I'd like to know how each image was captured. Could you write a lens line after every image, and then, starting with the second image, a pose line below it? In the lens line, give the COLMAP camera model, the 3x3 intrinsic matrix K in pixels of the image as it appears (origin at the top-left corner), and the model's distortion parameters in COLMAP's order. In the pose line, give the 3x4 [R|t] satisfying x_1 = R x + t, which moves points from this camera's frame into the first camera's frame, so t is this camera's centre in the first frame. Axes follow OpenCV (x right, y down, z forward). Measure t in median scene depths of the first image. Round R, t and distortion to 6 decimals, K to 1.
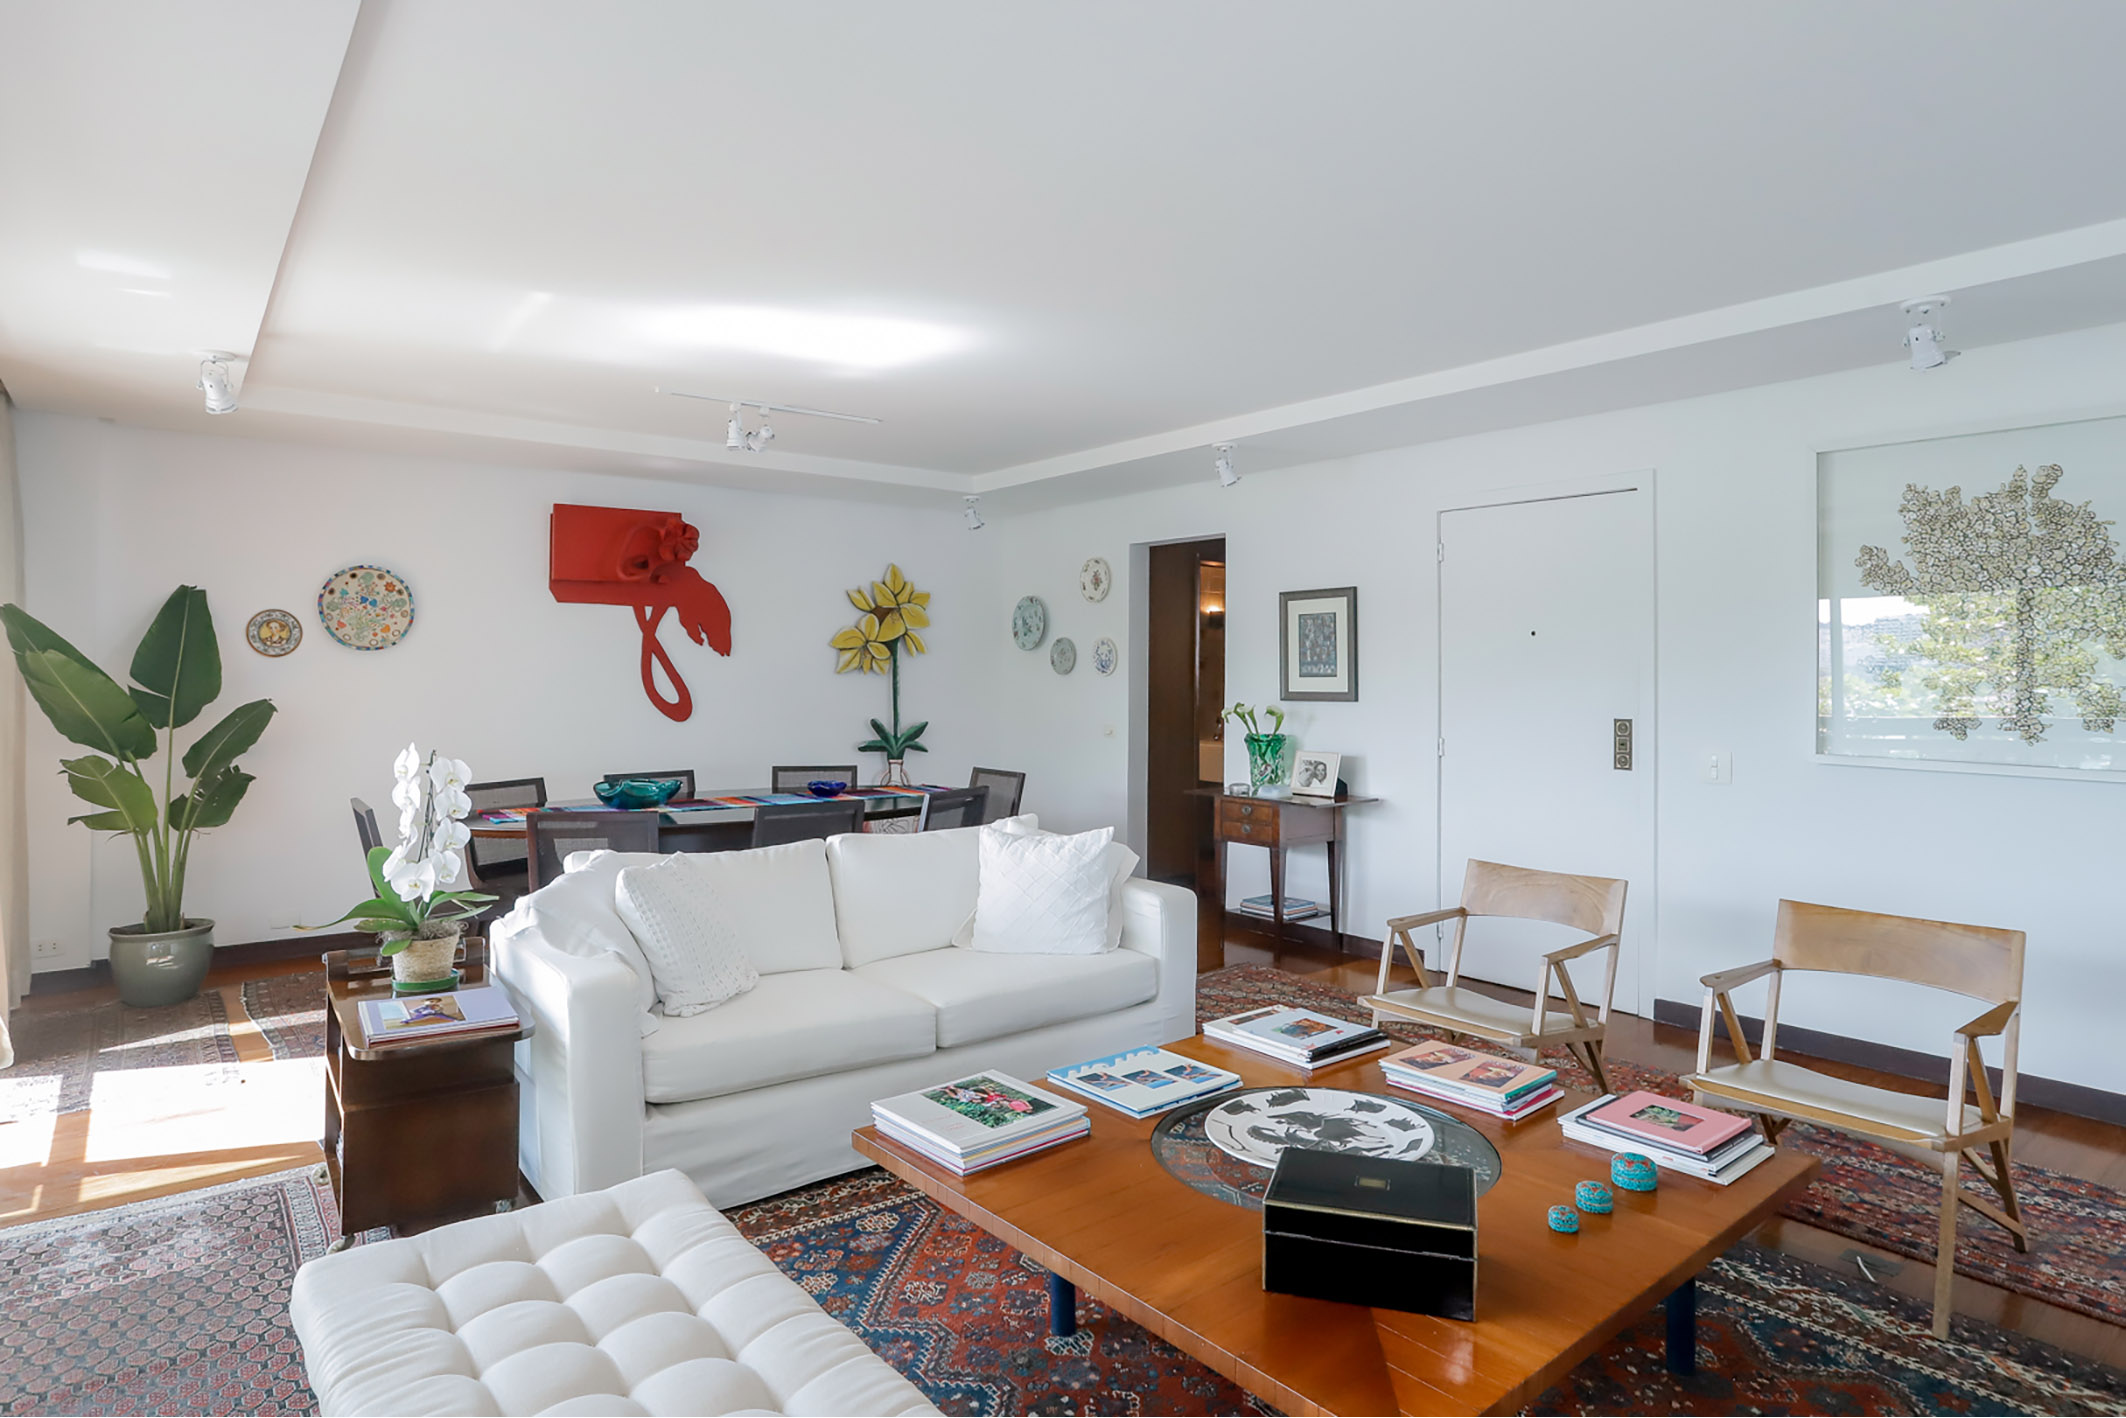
lens RADIAL K [[1177.6, 0, 1059.0], [0, 1177.6, 664.9], [0, 0, 1]] dist [-0.043173, 0.009629]
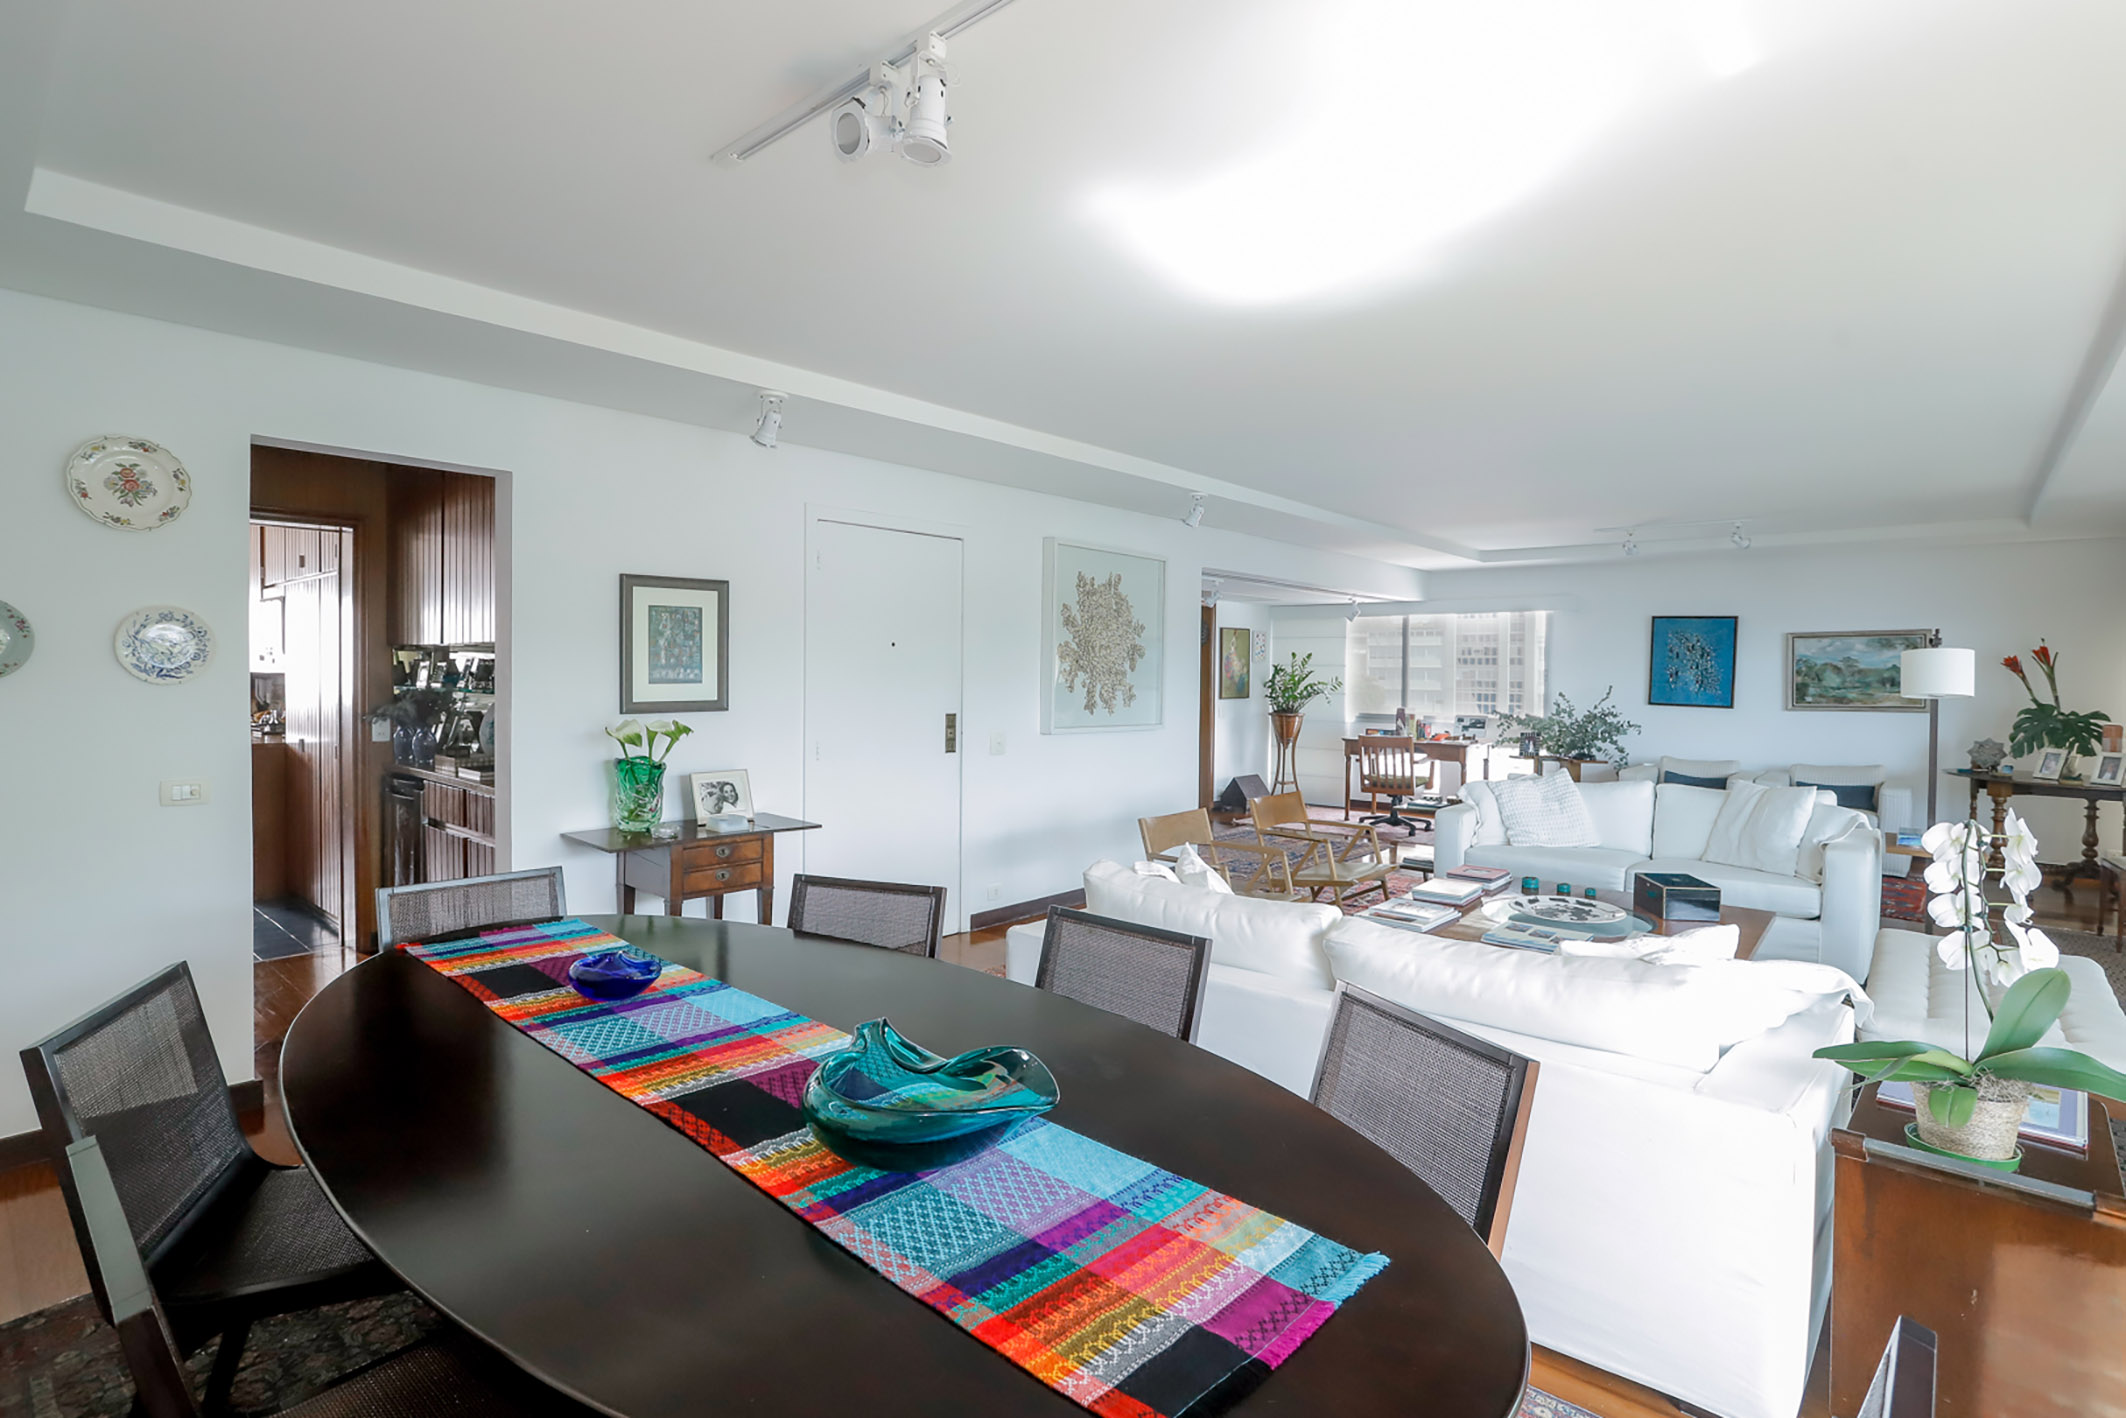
lens RADIAL K [[1077.4, 0, 1078.3], [0, 1077.4, 703.3], [0, 0, 1]] dist [-0.025430, 0.015233]
pose [[-0.198858, -0.038522, 0.979271, -0.574404], [-0.022939, 0.999136, 0.034645, -0.008260], [-0.979760, -0.015575, -0.199570, 0.866198]]
